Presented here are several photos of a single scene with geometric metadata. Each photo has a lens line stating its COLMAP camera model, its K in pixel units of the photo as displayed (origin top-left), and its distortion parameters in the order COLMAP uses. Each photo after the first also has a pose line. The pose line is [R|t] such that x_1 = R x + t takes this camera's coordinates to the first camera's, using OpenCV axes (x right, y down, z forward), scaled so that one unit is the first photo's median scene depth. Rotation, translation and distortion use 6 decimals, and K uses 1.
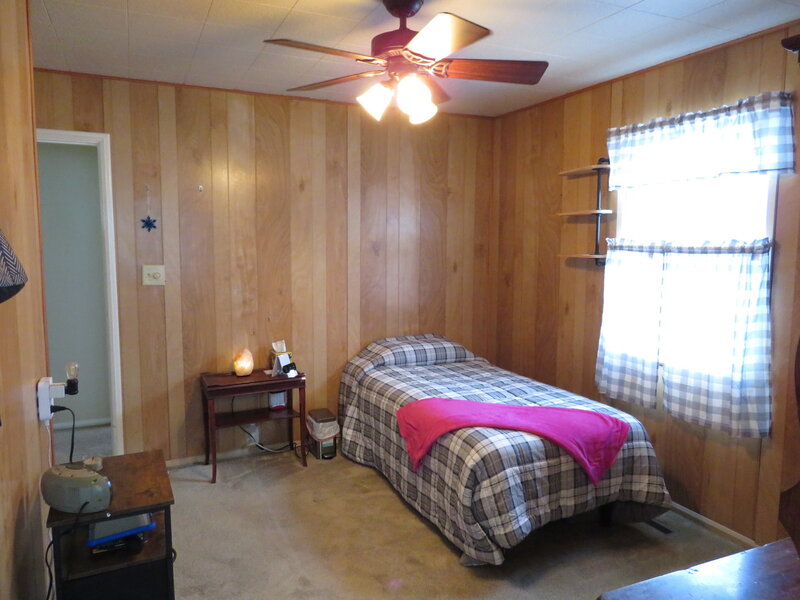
lens RADIAL K [[573.2, 0, 401.9], [0, 573.2, 299.2], [0, 0, 1]] dist [-0.002750, 0.007283]
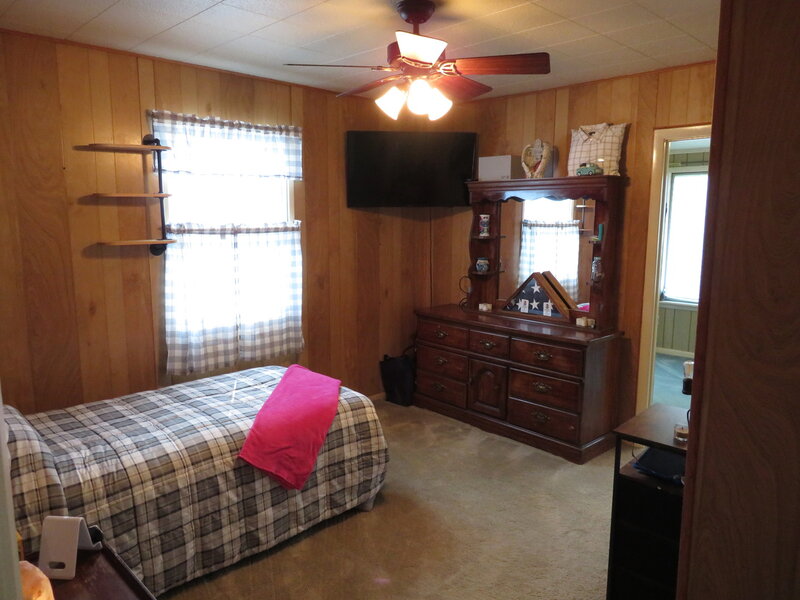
lens RADIAL K [[573.2, 0, 397.7], [0, 573.2, 296.7], [0, 0, 1]] dist [-0.002750, 0.007283]
pose [[-0.325939, -0.139101, 0.935101, -0.684319], [0.099439, 0.978585, 0.180230, -0.115384], [-0.940147, 0.151730, -0.305127, 0.911486]]
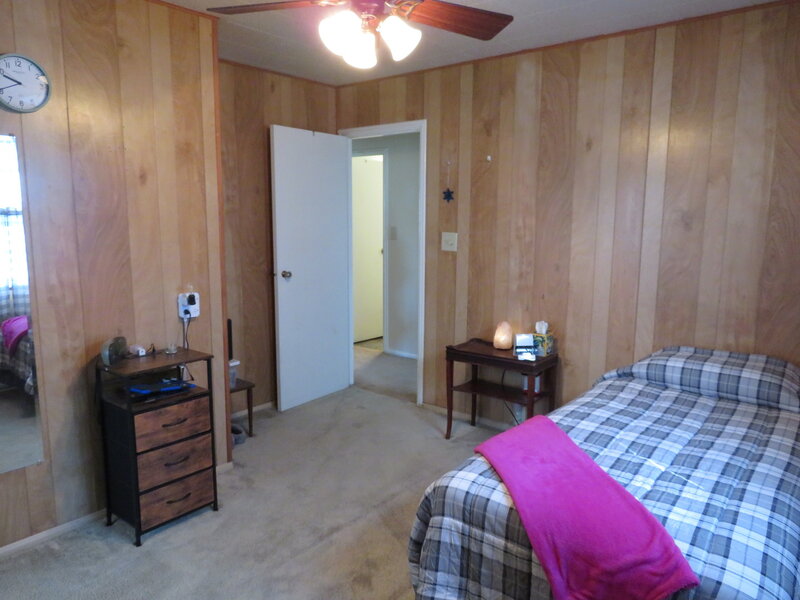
lens RADIAL K [[573.2, 0, 403.5], [0, 573.2, 301.3], [0, 0, 1]] dist [-0.002750, 0.007283]
pose [[0.424241, 0.130336, -0.896121, 0.545575], [-0.100692, 0.990241, 0.096356, -0.025784], [0.899934, 0.049354, 0.433224, 0.442796]]
